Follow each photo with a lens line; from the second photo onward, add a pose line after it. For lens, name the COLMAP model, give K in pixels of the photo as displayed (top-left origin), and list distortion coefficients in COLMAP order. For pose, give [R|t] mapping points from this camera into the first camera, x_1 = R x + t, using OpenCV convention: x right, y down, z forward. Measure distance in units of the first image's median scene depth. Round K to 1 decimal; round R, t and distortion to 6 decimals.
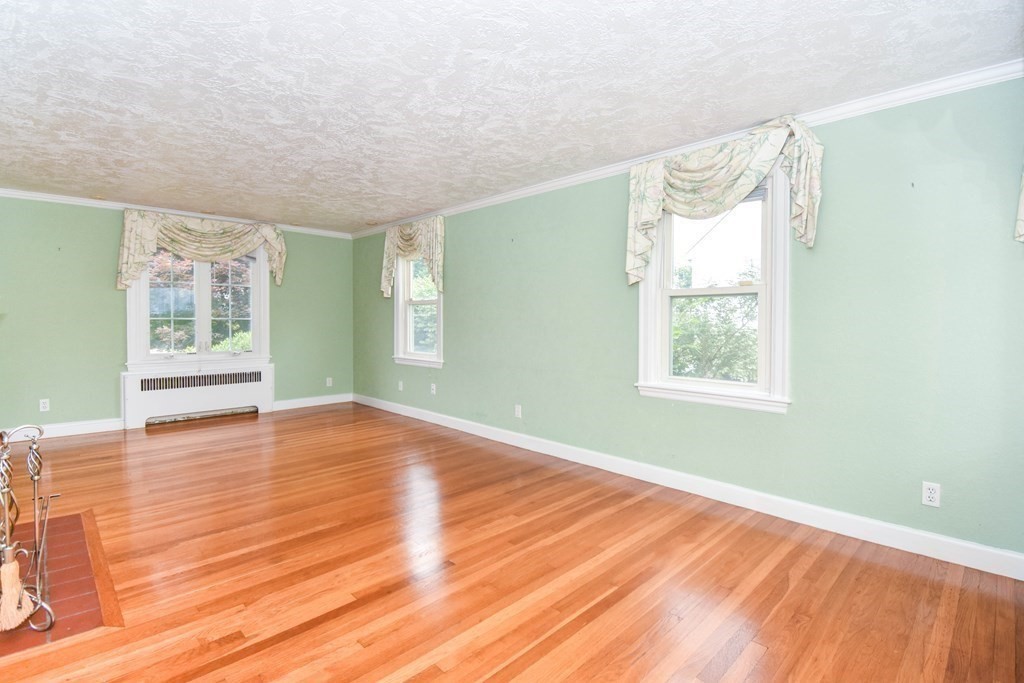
lens RADIAL K [[460.3, 0, 511.4], [0, 460.3, 322.8], [0, 0, 1]] dist [0.026153, -0.022308]
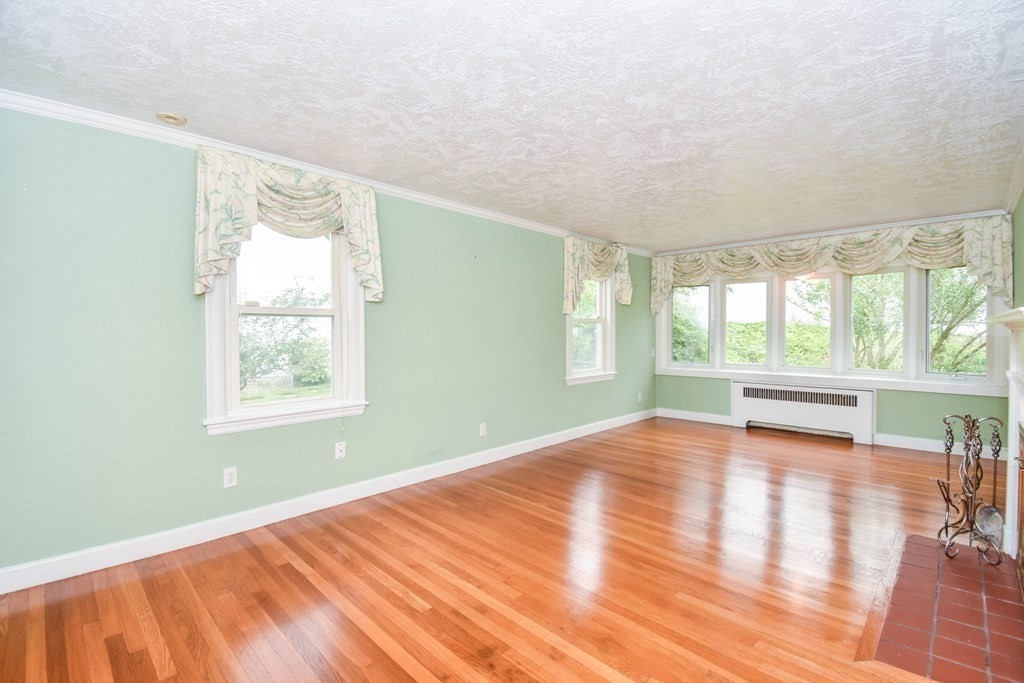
lens RADIAL K [[449.8, 0, 505.8], [0, 449.8, 335.1], [0, 0, 1]] dist [0.014768, -0.020511]
pose [[0.021264, -0.002870, 0.999770, -1.032676], [0.019291, 0.999811, 0.002460, -0.016641], [-0.999588, 0.019234, 0.021315, 0.988230]]
